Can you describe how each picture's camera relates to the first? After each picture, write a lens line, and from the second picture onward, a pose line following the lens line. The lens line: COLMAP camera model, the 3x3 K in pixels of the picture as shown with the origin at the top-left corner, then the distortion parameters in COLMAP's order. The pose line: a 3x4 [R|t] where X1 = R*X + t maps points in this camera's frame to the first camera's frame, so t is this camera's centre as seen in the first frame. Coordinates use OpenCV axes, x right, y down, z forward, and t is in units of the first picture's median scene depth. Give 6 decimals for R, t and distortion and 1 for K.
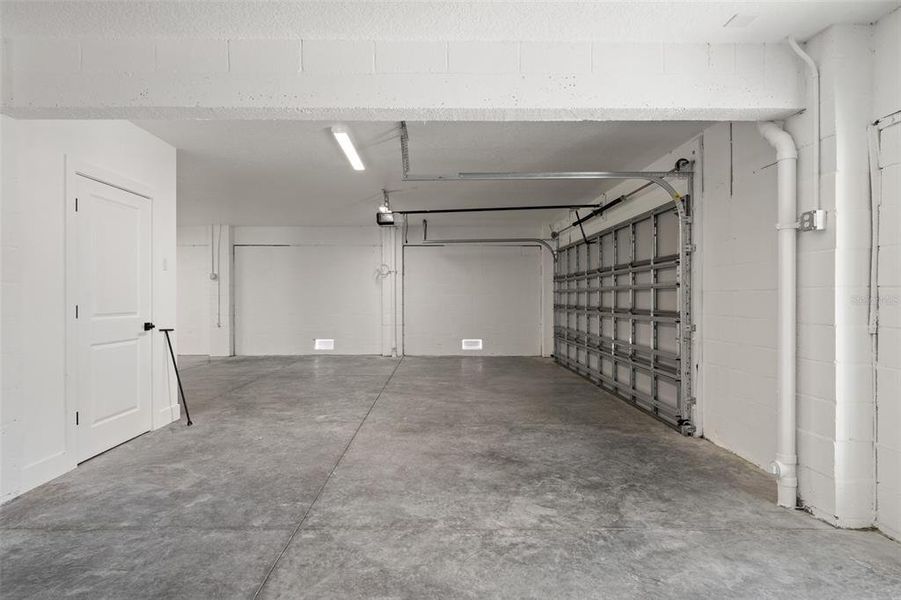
lens RADIAL K [[503.6, 0, 451.0], [0, 503.6, 304.2], [0, 0, 1]] dist [-0.000894, 0.000273]
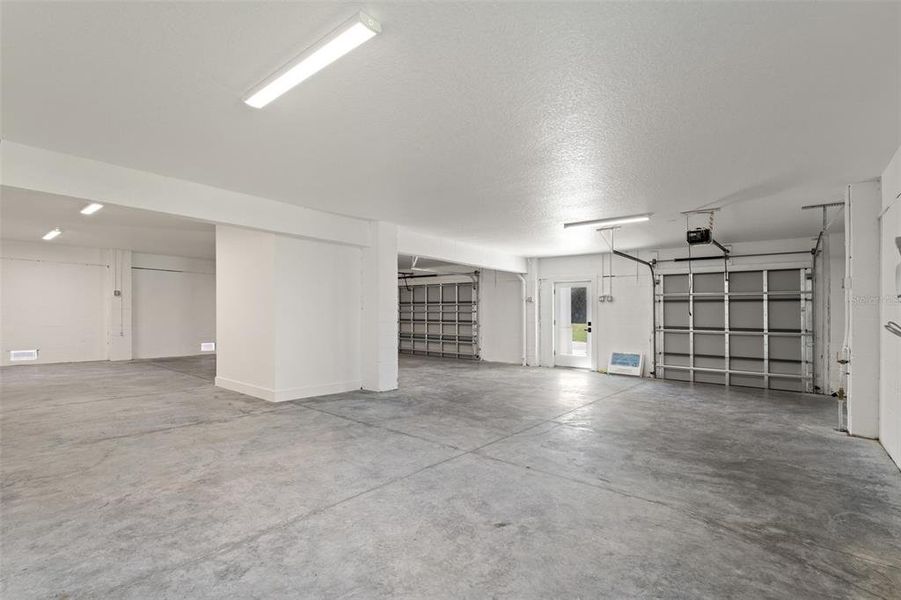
lens RADIAL K [[408.5, 0, 446.6], [0, 408.5, 301.6], [0, 0, 1]] dist [-0.001249, -0.000281]
pose [[0.664119, 0.024622, 0.747221, -1.501043], [-0.007008, 0.999619, -0.026710, -0.032035], [-0.747594, 0.012502, 0.664038, -0.502534]]
